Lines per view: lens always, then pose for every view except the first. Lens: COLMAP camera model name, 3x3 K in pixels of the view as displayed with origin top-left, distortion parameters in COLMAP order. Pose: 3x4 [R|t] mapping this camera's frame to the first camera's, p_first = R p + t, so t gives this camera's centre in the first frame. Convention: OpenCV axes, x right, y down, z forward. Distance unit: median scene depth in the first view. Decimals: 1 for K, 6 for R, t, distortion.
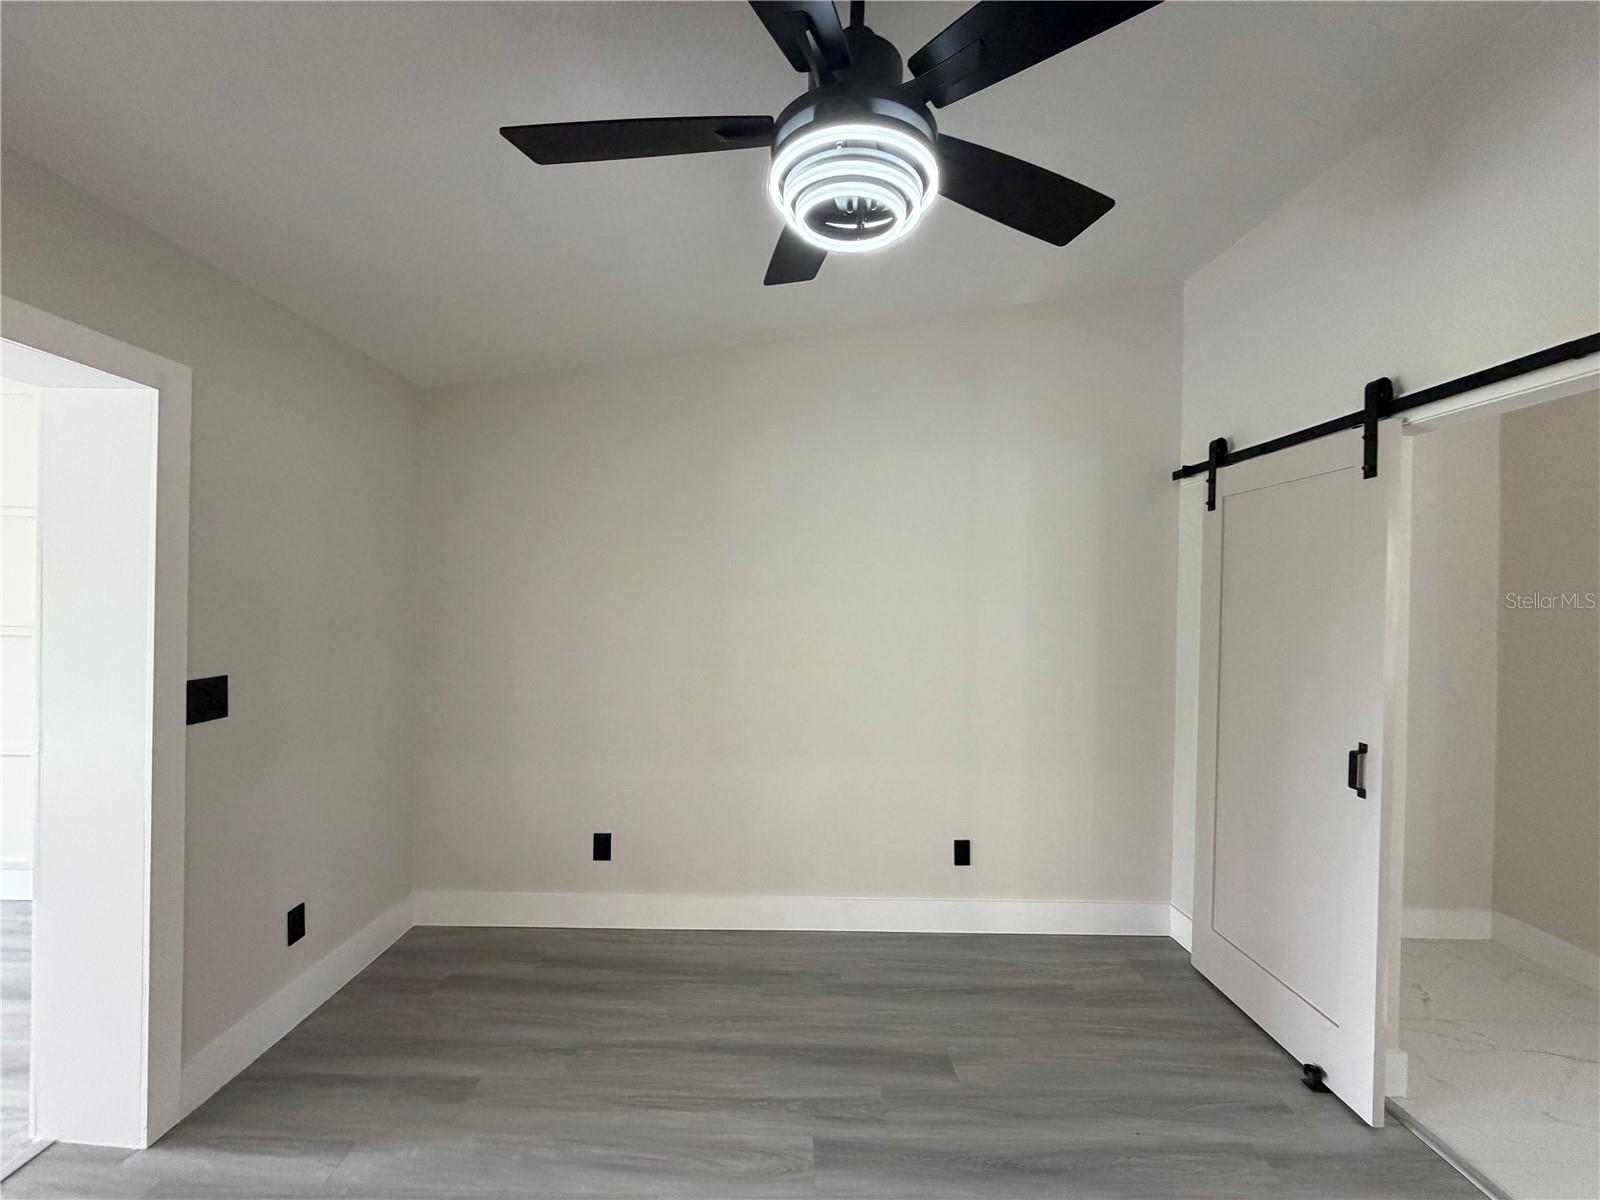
lens RADIAL K [[640.2, 0, 800.0], [0, 640.2, 600.0], [0, 0, 1]] dist [-0.000437, 0.000403]
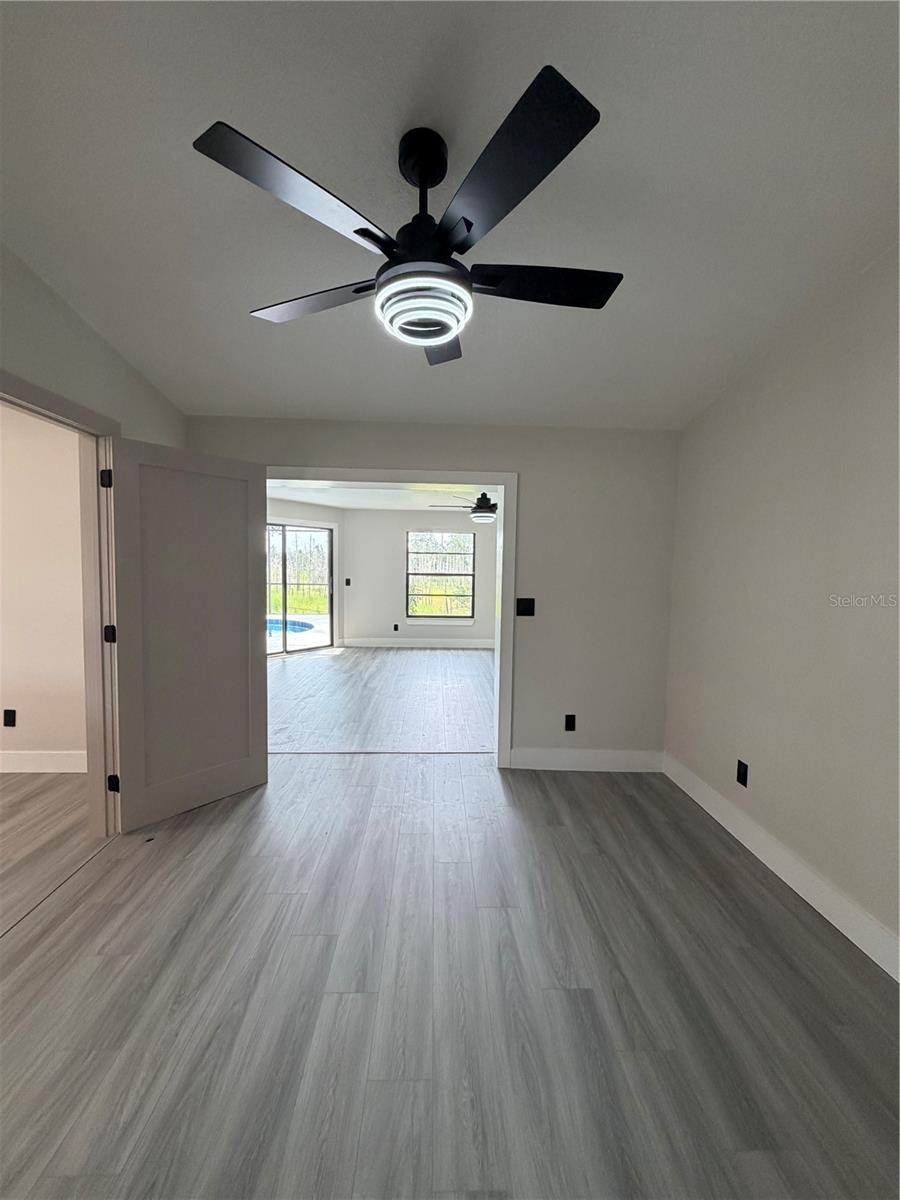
lens RADIAL K [[481.5, 0, 450.0], [0, 481.5, 600.0], [0, 0, 1]] dist [0.006438, 0.000076]
pose [[0.022320, 0.054851, -0.998245, 0.750486], [-0.020163, 0.998315, 0.054404, 0.028031], [0.999548, 0.018913, 0.023388, 0.560691]]
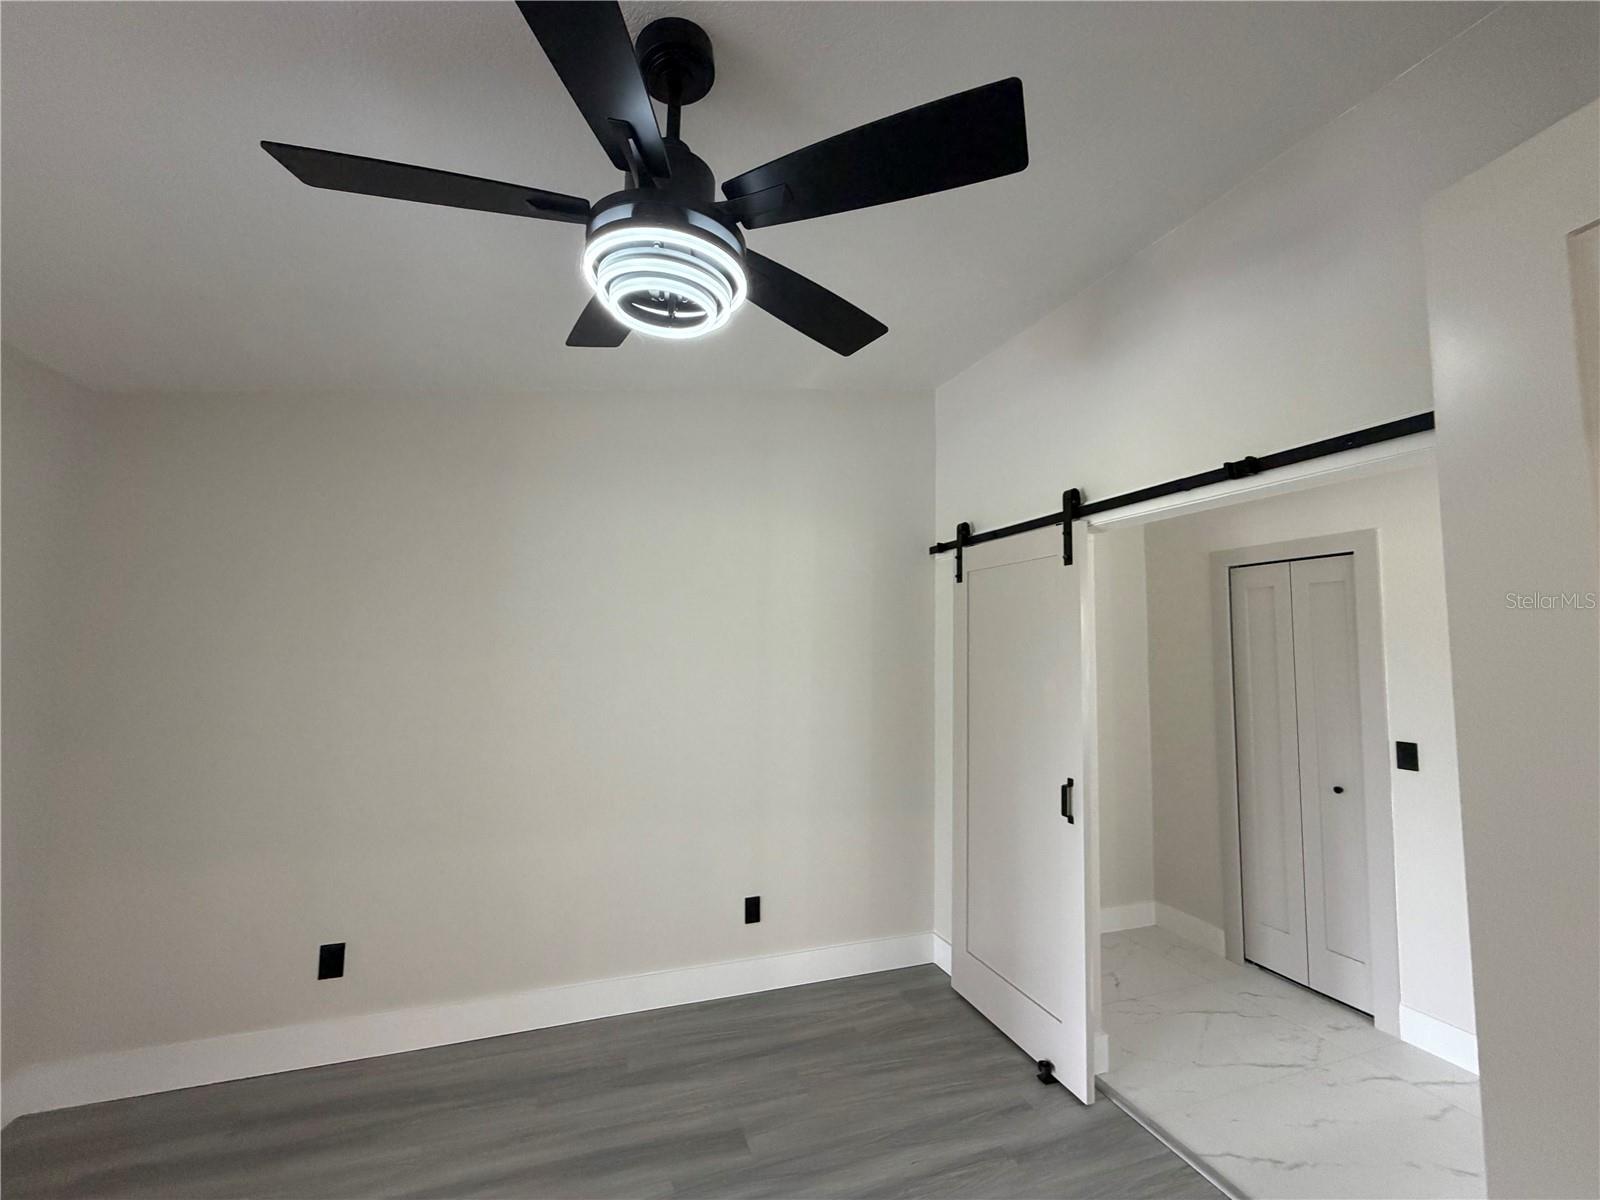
lens RADIAL K [[642.1, 0, 800.0], [0, 642.1, 600.0], [0, 0, 1]] dist [0.006438, 0.000076]
pose [[0.945011, 0.025138, 0.326071, -0.027485], [-0.000741, 0.997204, -0.074729, -0.025132], [-0.327038, 0.070378, 0.942387, -0.024213]]
